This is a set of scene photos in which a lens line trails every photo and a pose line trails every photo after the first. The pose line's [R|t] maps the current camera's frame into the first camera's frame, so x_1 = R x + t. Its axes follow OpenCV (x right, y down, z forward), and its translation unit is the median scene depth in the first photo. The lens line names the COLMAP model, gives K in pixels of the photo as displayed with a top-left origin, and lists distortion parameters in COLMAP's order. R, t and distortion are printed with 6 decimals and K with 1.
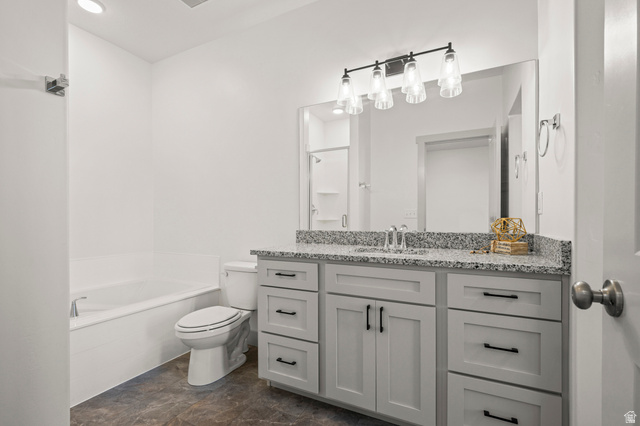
lens RADIAL K [[294.7, 0, 320.4], [0, 294.7, 215.6], [0, 0, 1]] dist [0.000241, -0.000088]
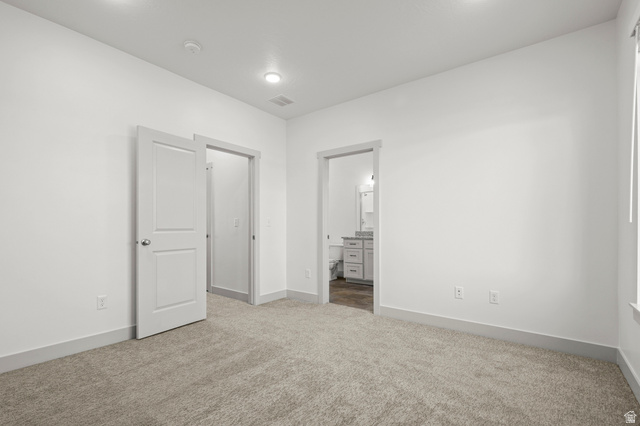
lens RADIAL K [[294.7, 0, 320.1], [0, 294.7, 216.5], [0, 0, 1]] dist [0.000241, -0.000088]
pose [[0.983555, -0.005541, -0.180525, 0.109404], [0.001892, 0.999791, -0.020377, -0.035841], [0.180600, 0.019701, 0.983359, -2.123792]]
